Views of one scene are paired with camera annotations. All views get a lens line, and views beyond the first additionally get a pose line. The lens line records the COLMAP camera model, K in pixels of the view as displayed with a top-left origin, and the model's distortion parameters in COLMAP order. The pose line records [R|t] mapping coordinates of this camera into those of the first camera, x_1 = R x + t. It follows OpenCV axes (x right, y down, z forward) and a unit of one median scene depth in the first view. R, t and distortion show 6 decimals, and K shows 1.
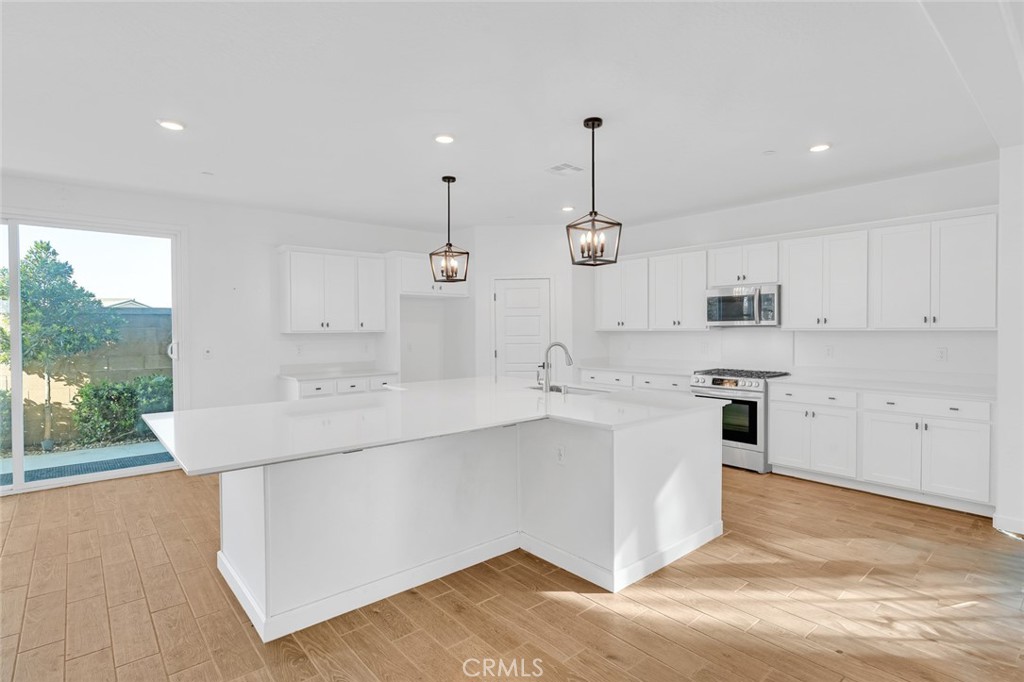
lens RADIAL K [[508.5, 0, 509.7], [0, 508.5, 331.0], [0, 0, 1]] dist [0.001887, -0.000329]
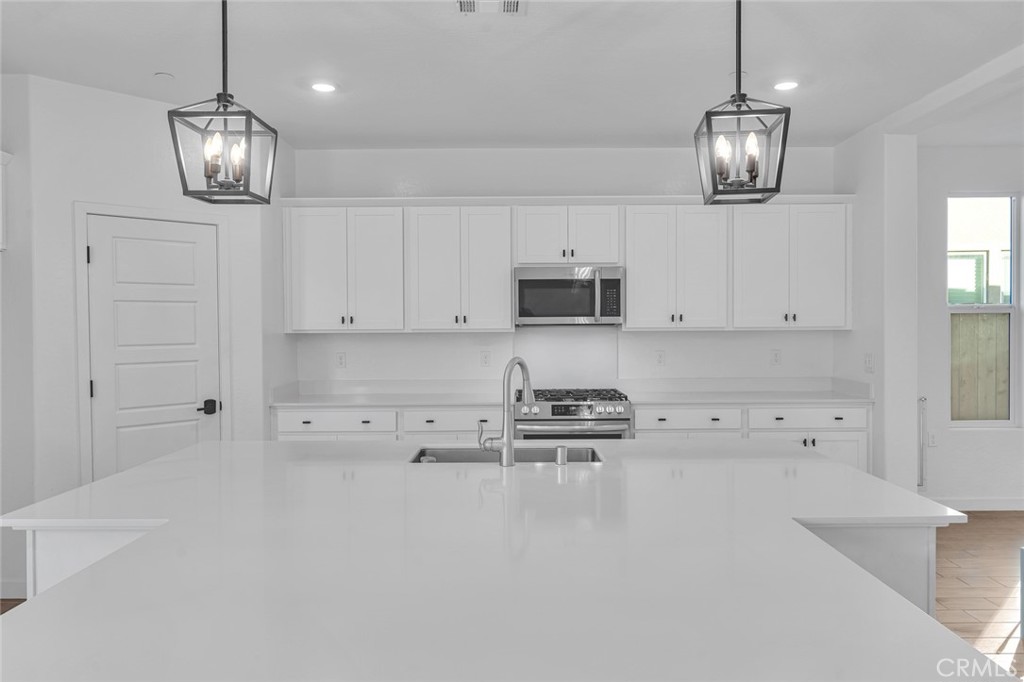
lens RADIAL K [[750.6, 0, 508.4], [0, 750.6, 339.0], [0, 0, 1]] dist [0.024048, -0.016001]
pose [[0.621746, -0.008617, 0.783171, -0.377165], [0.003456, 0.999960, 0.008258, 0.001032], [-0.783211, -0.002427, 0.621751, 0.454231]]
